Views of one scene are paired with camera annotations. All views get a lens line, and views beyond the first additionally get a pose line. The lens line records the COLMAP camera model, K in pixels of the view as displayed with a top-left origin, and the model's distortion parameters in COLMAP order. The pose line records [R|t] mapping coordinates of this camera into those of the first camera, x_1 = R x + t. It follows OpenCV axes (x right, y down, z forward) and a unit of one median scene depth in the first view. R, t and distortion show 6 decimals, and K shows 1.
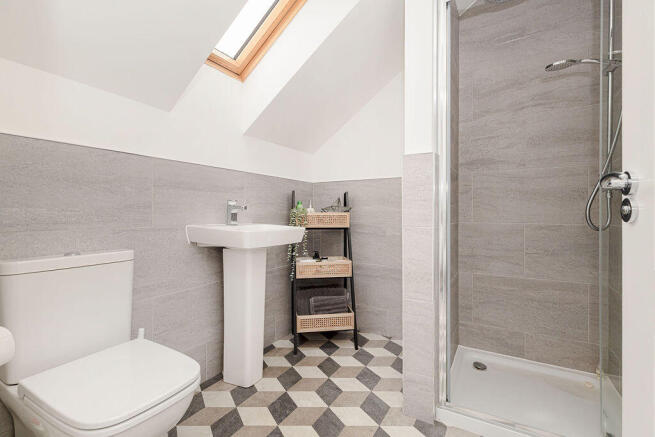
lens RADIAL K [[294.7, 0, 326.3], [0, 294.7, 218.8], [0, 0, 1]] dist [0.012407, -0.000036]
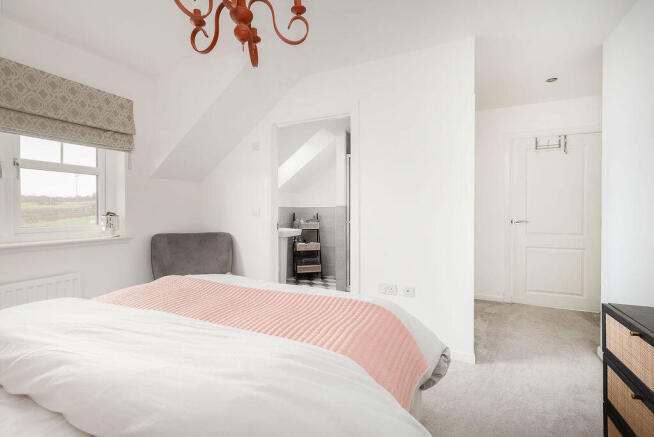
lens RADIAL K [[294.2, 0, 327.6], [0, 294.2, 218.4], [0, 0, 1]] dist [0.012407, -0.000036]
pose [[0.994956, -0.001617, 0.100302, -0.088814], [0.001944, 0.999993, -0.003163, -0.047892], [-0.100296, 0.003342, 0.994952, -1.323158]]
